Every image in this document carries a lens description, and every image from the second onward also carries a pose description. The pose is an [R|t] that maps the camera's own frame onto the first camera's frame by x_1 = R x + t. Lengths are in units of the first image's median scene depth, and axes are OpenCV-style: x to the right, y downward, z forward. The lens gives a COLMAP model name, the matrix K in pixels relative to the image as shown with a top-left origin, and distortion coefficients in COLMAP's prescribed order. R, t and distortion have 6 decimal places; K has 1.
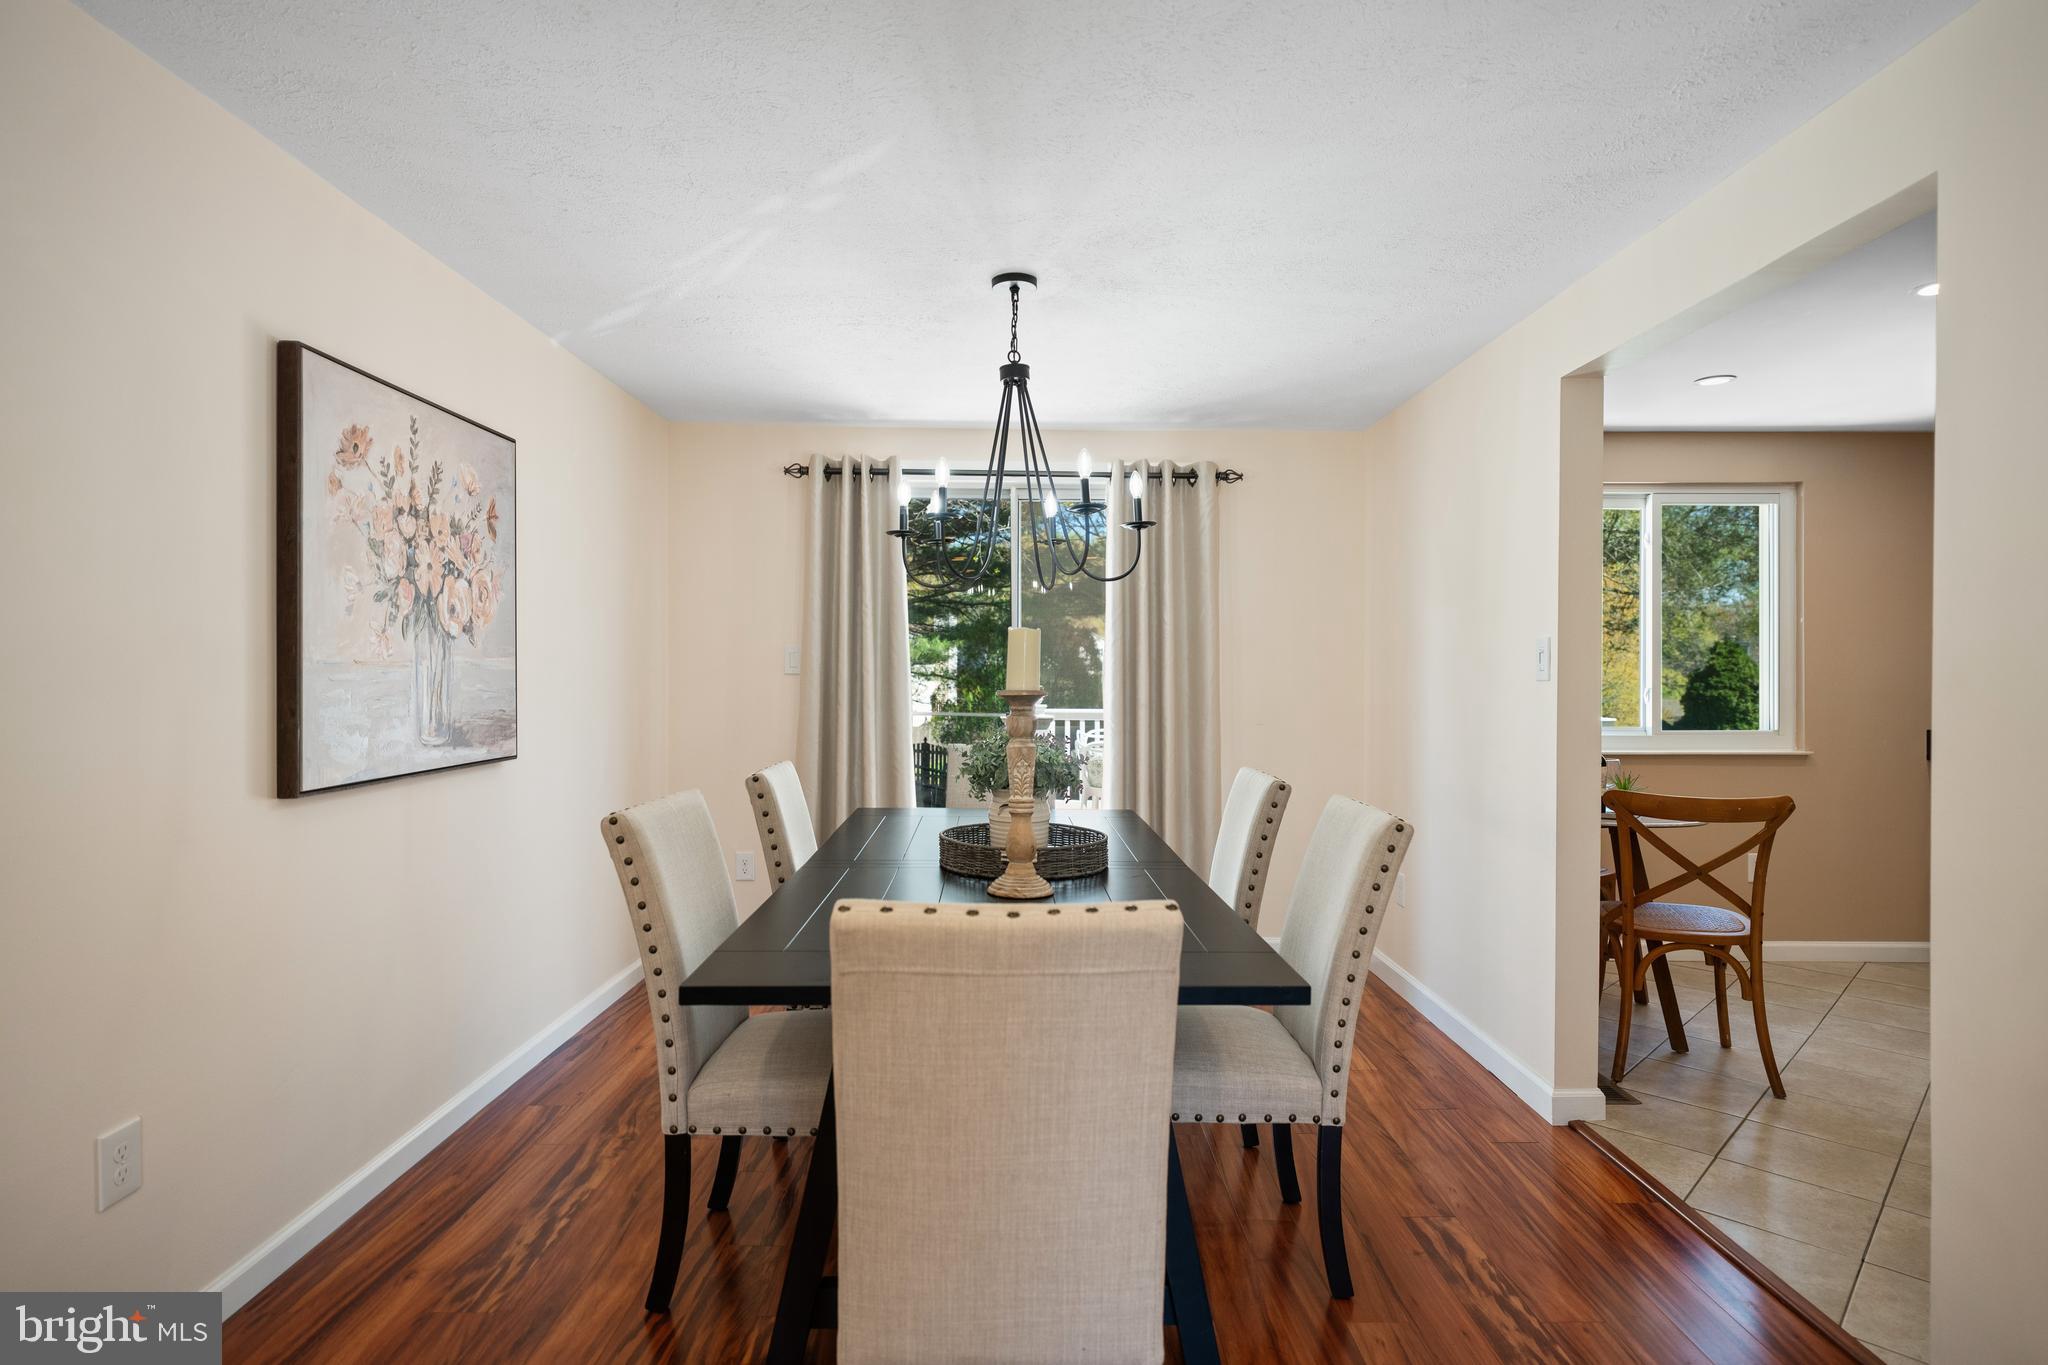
lens RADIAL K [[1021.4, 0, 1035.4], [0, 1021.4, 681.9], [0, 0, 1]] dist [-0.000630, -0.000030]
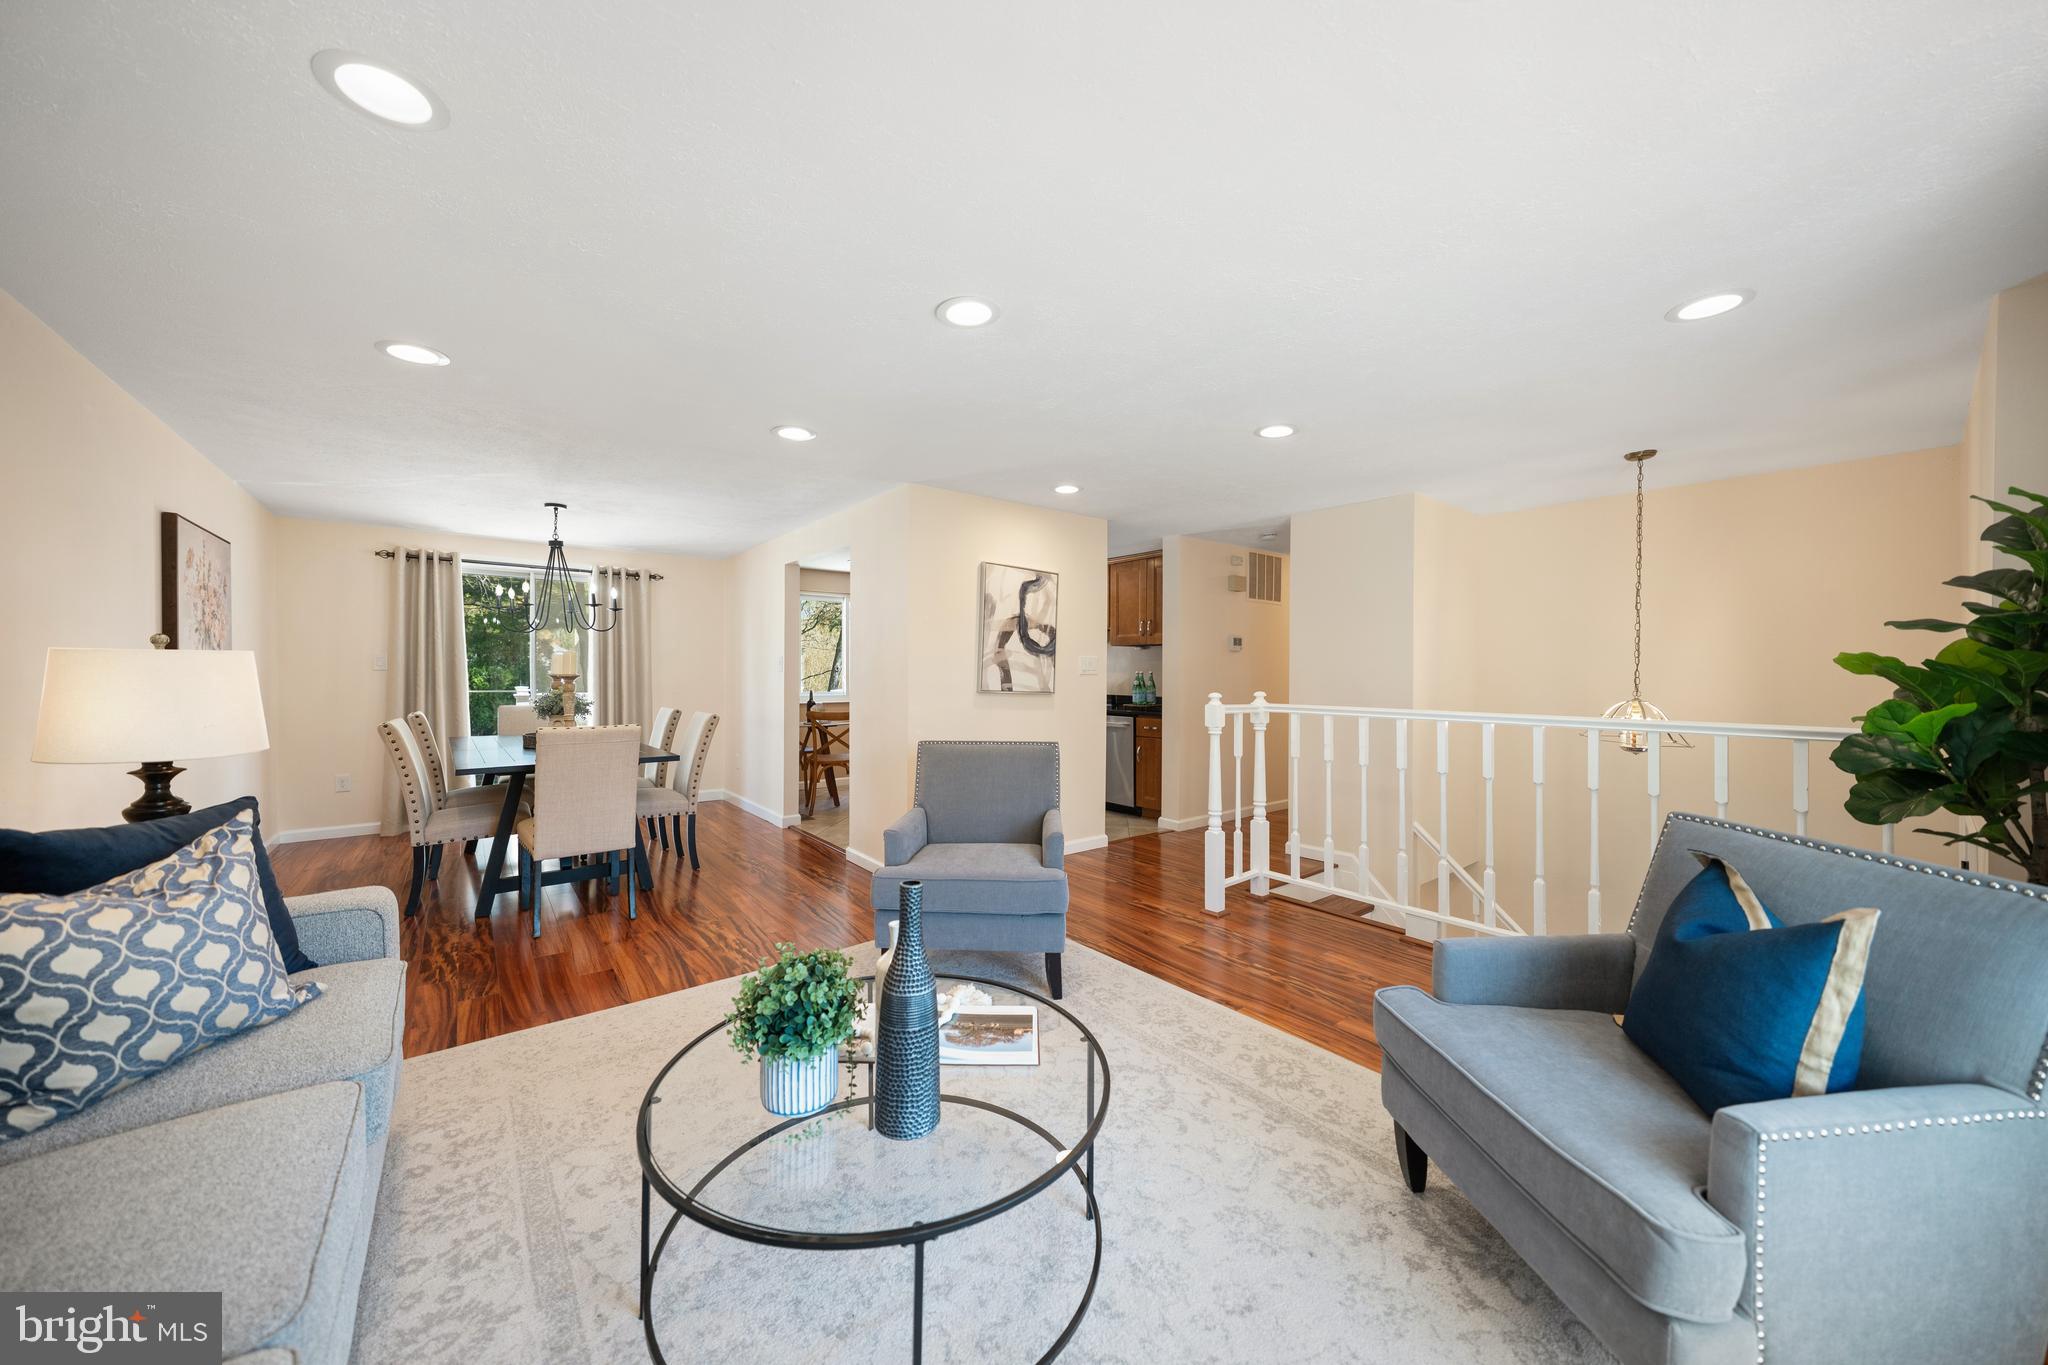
lens RADIAL K [[717.2, 0, 1018.4], [0, 717.2, 677.8], [0, 0, 1]] dist [0.000286, -0.000022]
pose [[0.797835, -0.007068, 0.602834, -0.157001], [0.006799, 0.999973, 0.002727, 0.015377], [-0.602838, 0.001923, 0.797862, -0.918357]]
